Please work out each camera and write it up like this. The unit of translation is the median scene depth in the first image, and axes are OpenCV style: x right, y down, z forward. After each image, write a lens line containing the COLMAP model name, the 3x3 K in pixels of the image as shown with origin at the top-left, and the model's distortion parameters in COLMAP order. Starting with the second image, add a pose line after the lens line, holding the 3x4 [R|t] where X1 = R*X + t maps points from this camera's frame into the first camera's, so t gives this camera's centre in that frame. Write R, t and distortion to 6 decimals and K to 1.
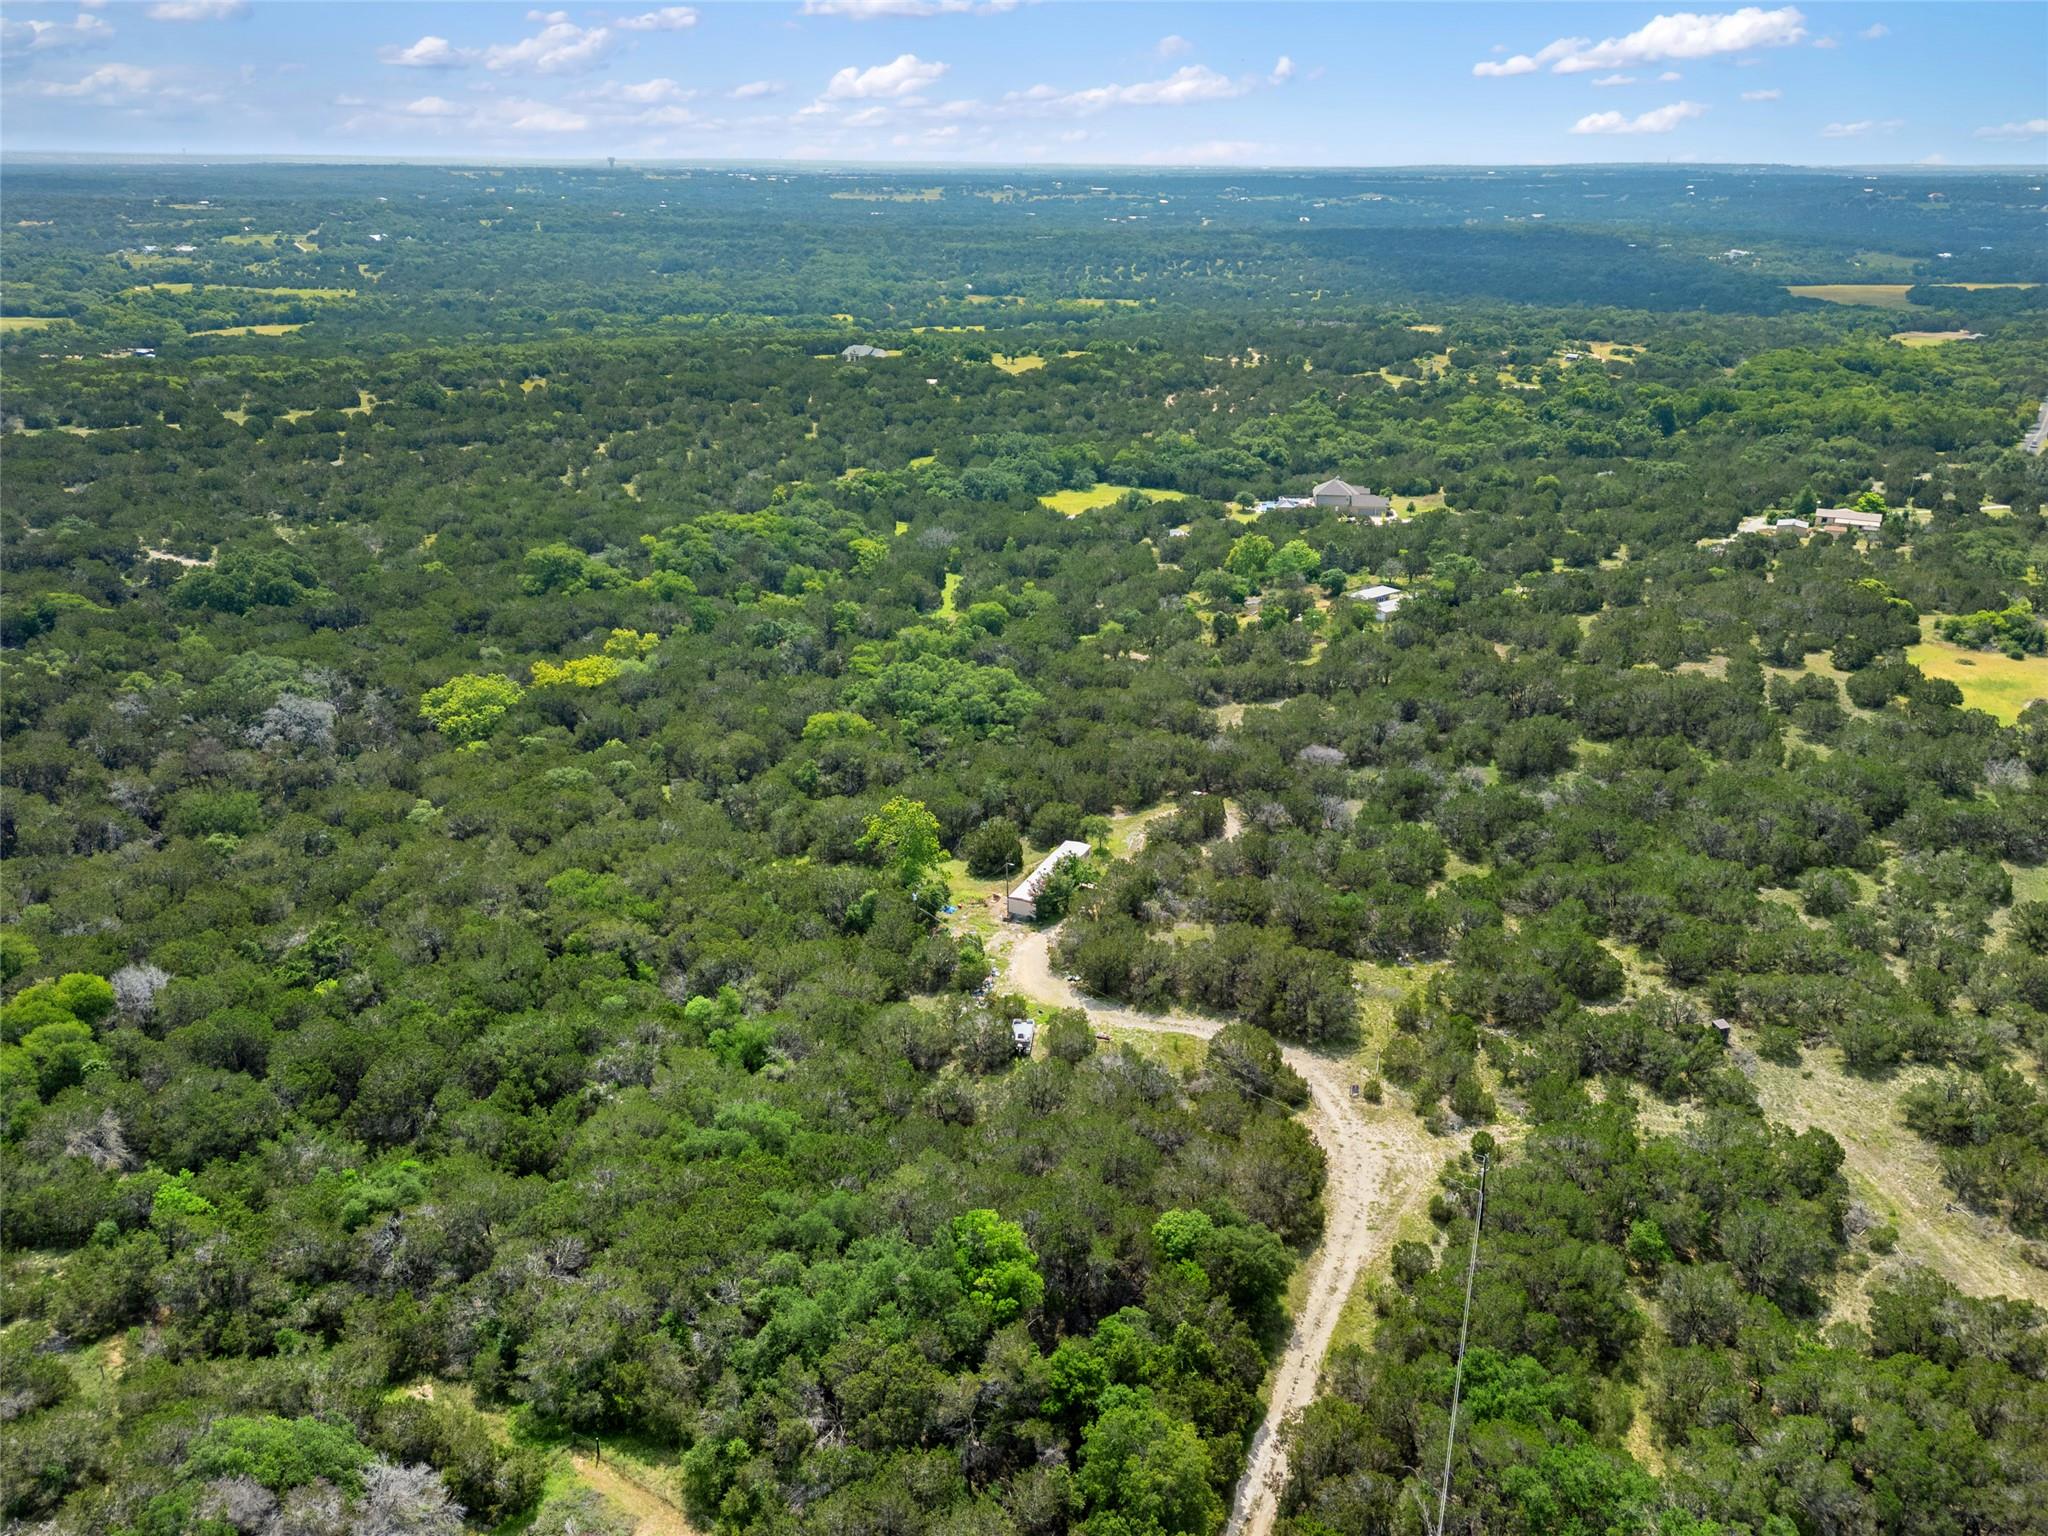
lens RADIAL K [[1479.2, 0, 1021.3], [0, 1479.2, 765.7], [0, 0, 1]] dist [0.091252, -0.099832]
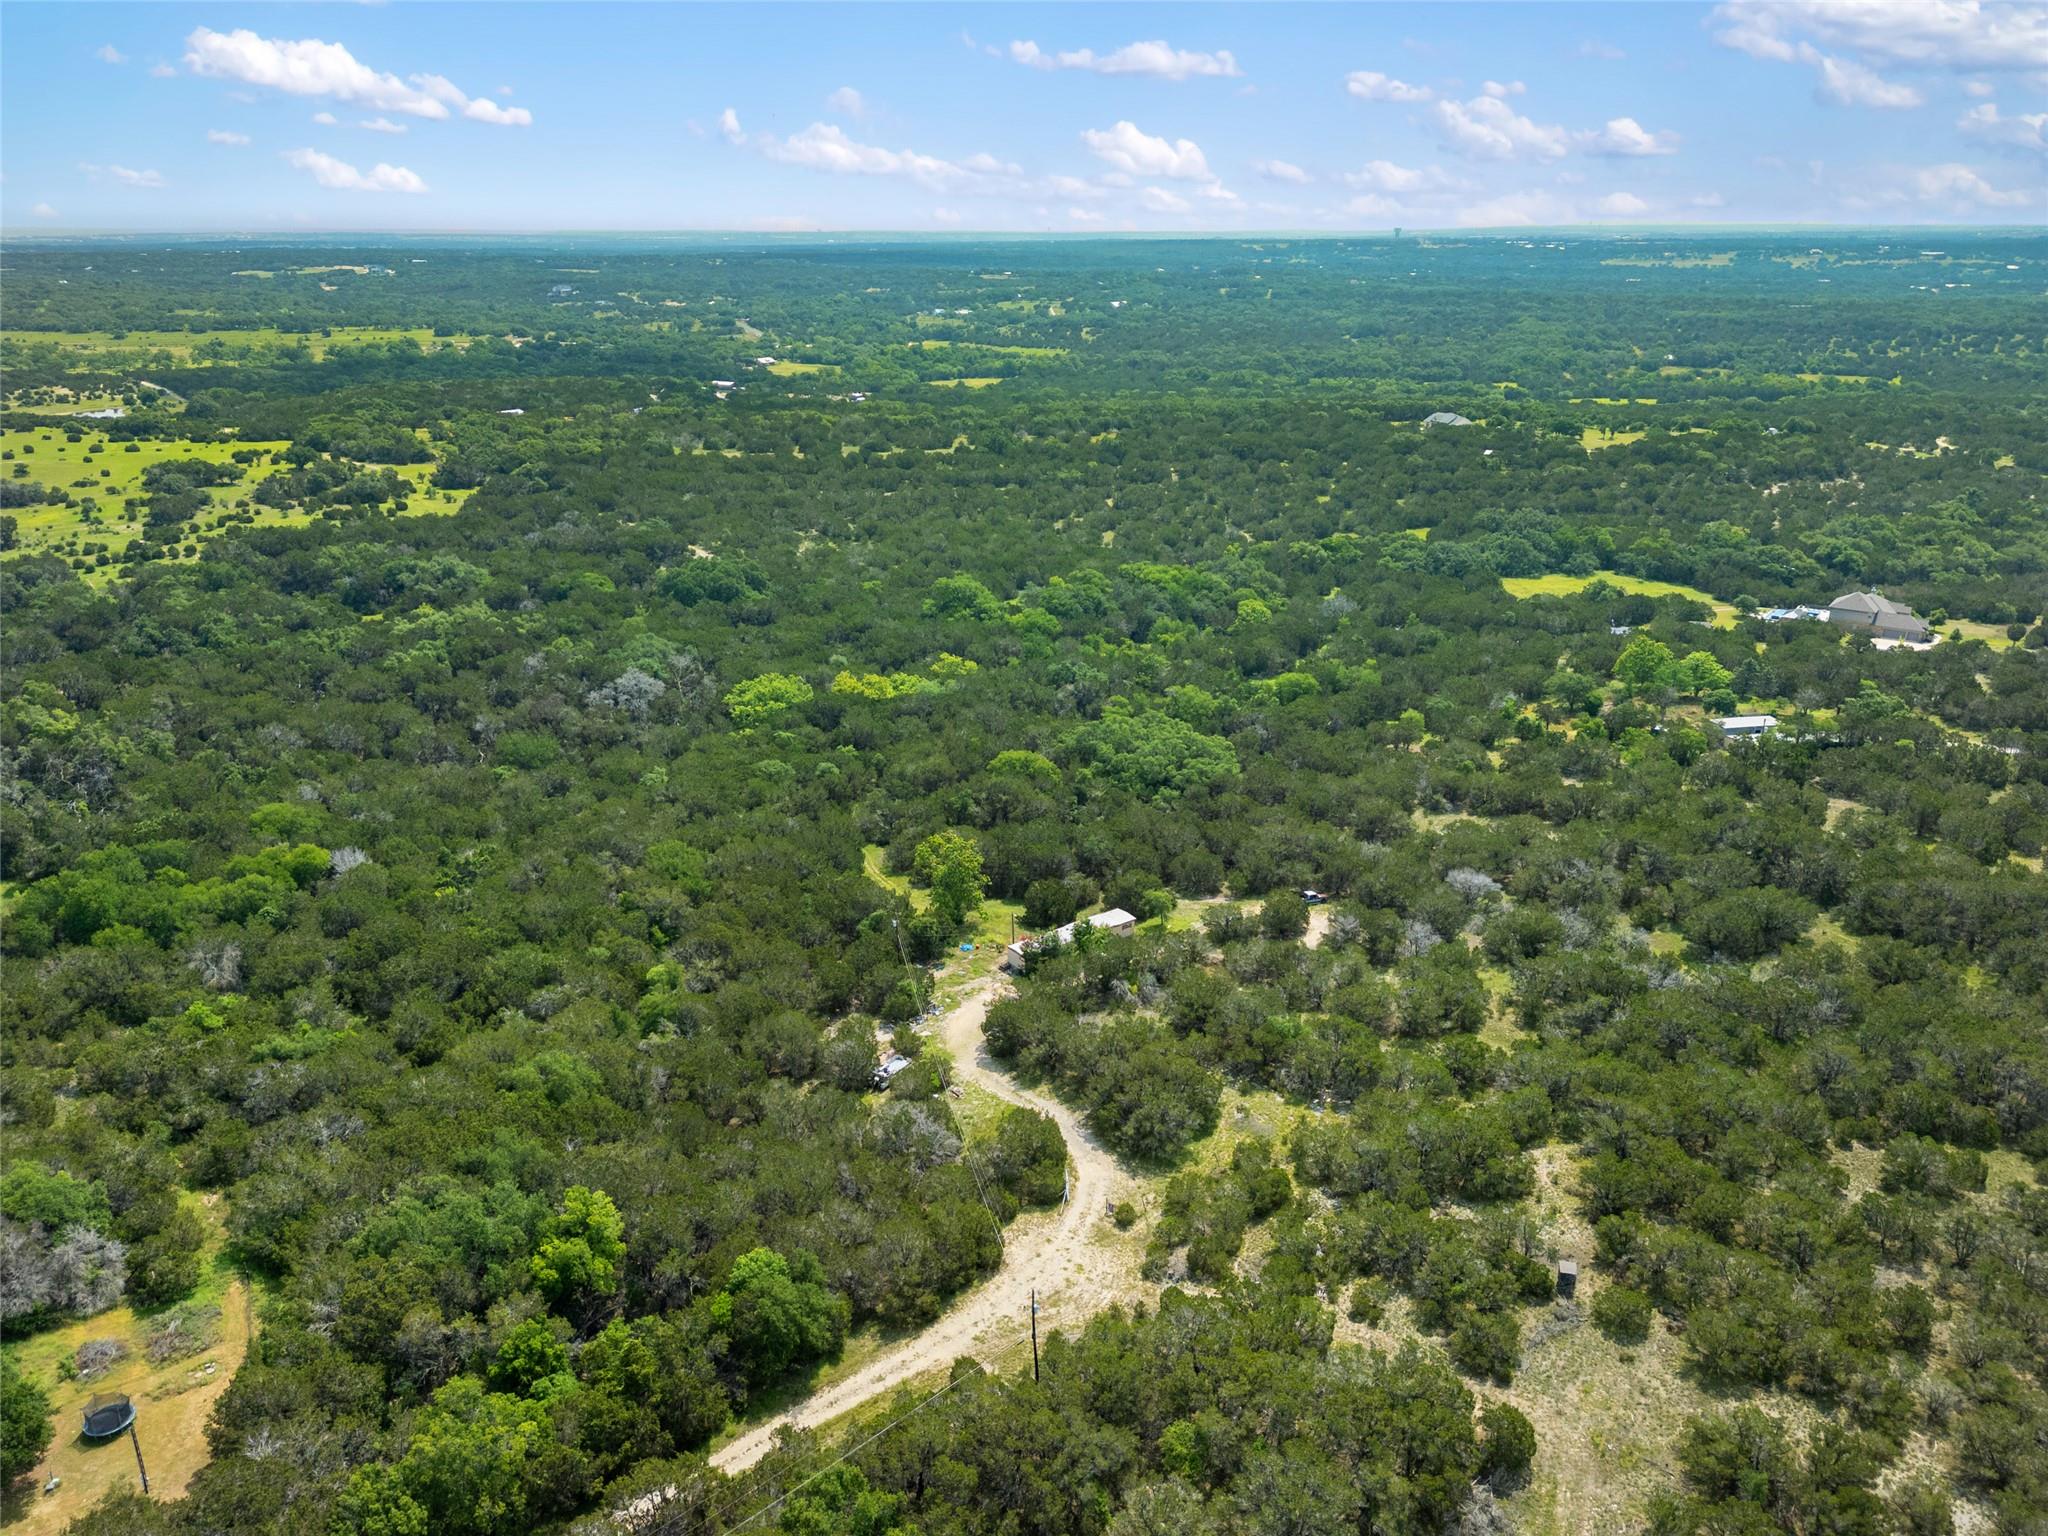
lens RADIAL K [[1457.8, 0, 1018.7], [0, 1457.8, 773.0], [0, 0, 1]] dist [0.081524, -0.088081]
pose [[0.876355, 0.160647, -0.454086, 0.360704], [-0.174702, 0.984558, 0.011155, -0.033688], [0.448866, 0.069554, 0.890888, 0.091474]]
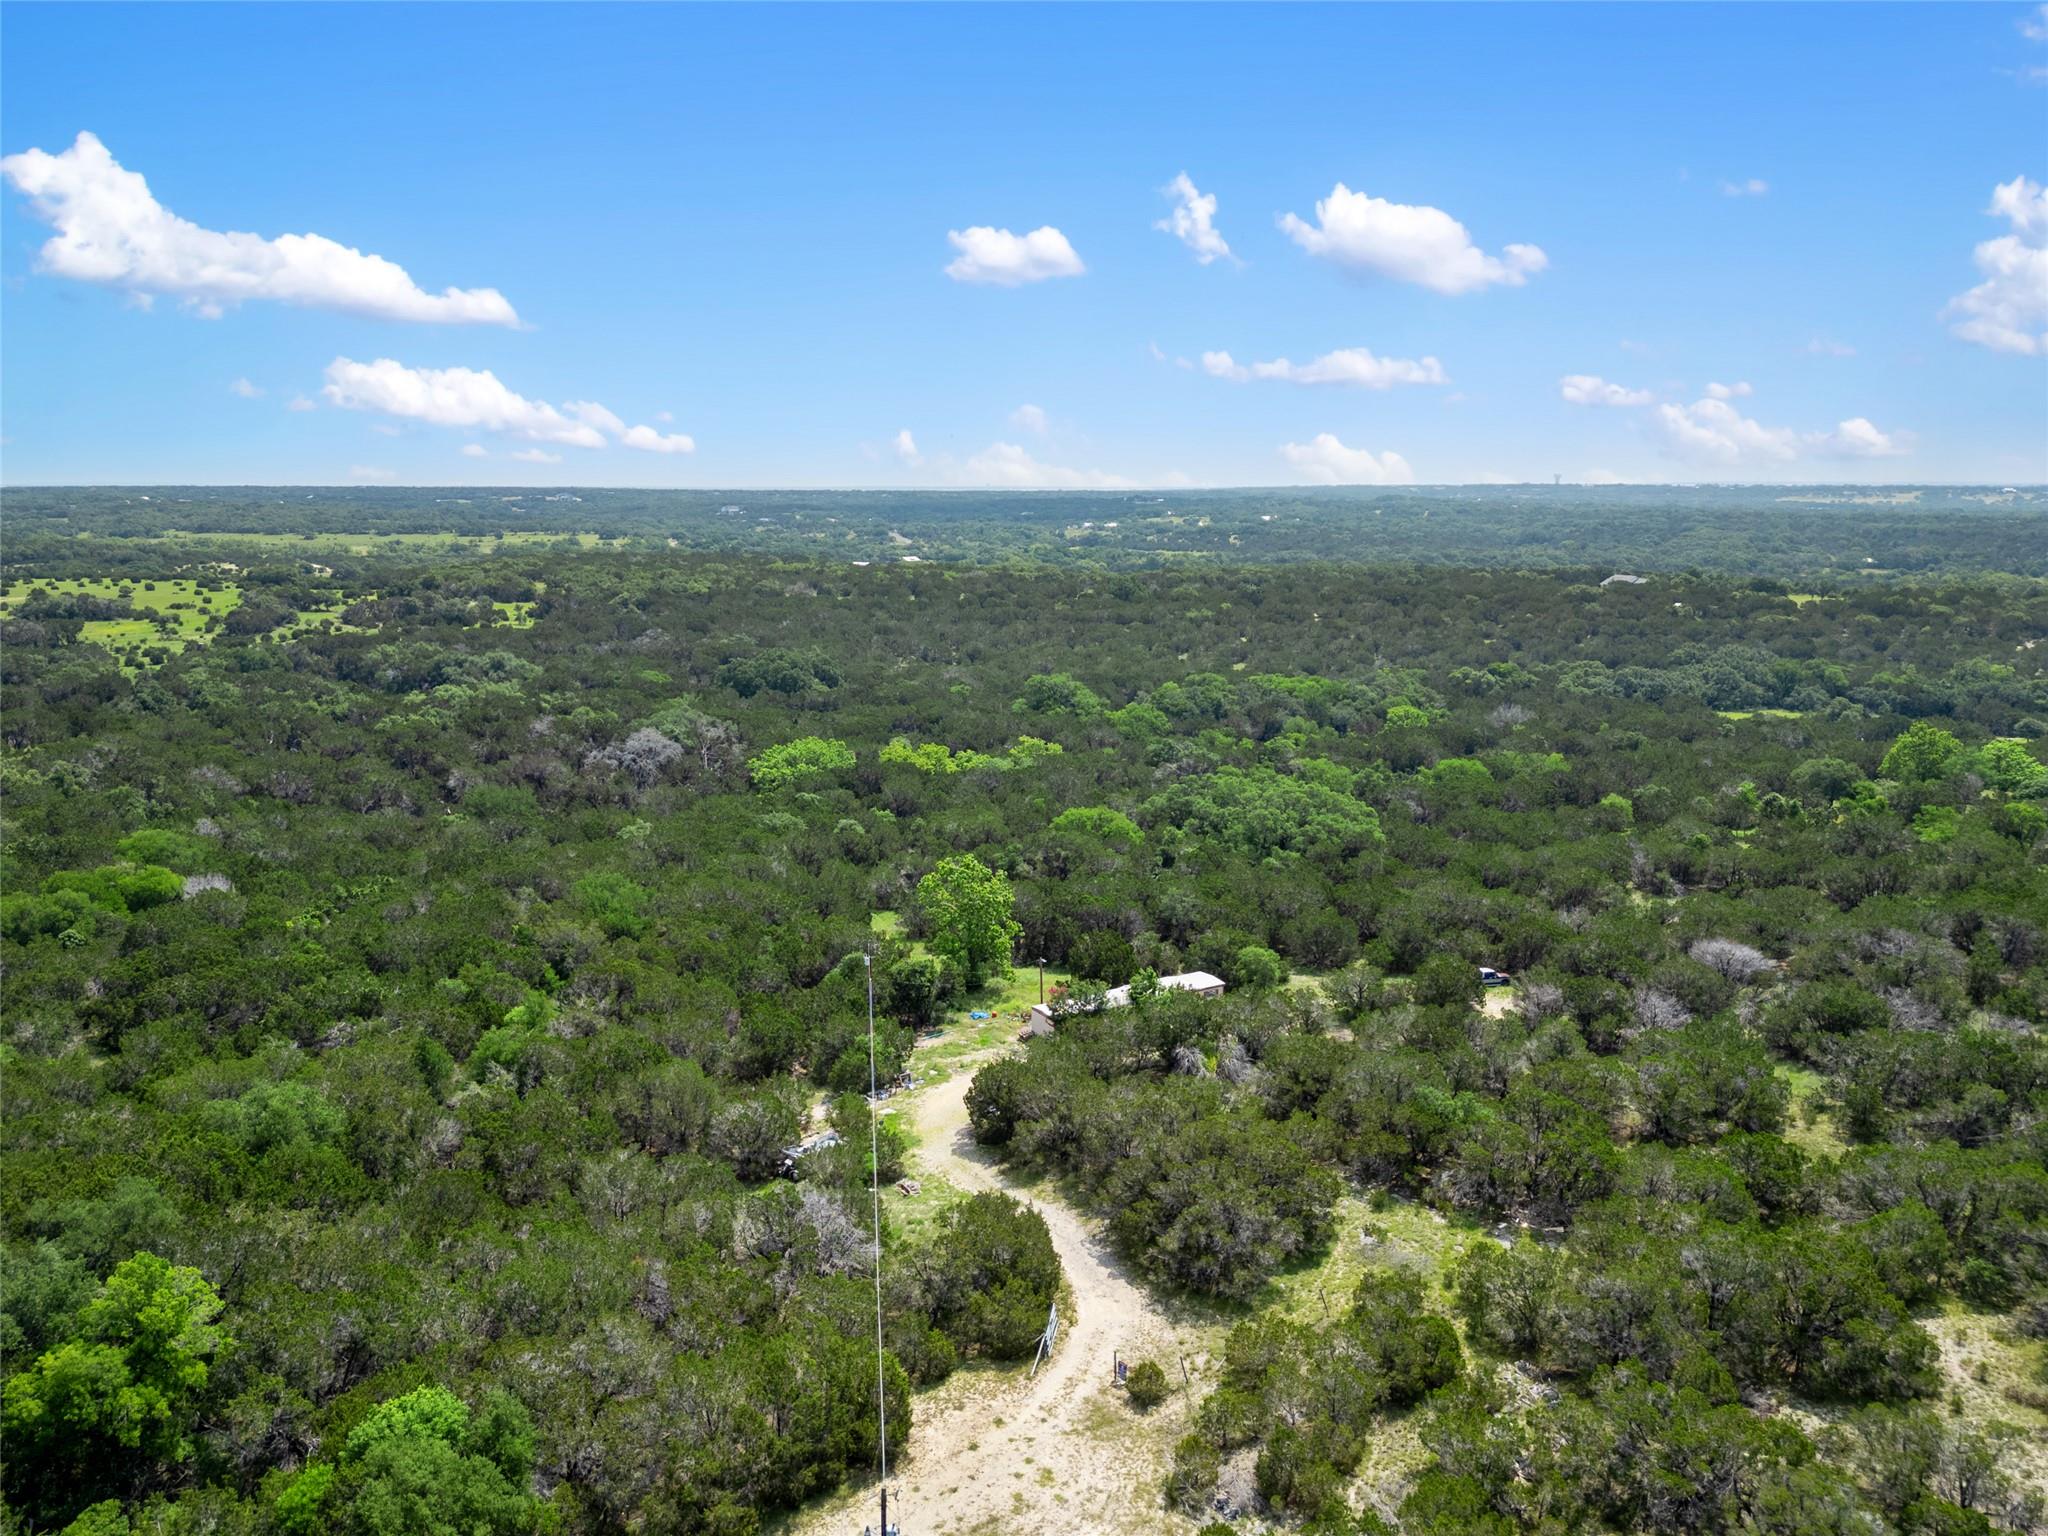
lens RADIAL K [[1457.8, 0, 1018.7], [0, 1457.8, 773.0], [0, 0, 1]] dist [0.081524, -0.088081]
pose [[0.819583, 0.103981, -0.563447, 0.301790], [-0.210991, 0.969062, -0.128068, 0.060095], [0.532698, 0.223845, 0.816166, 0.347064]]
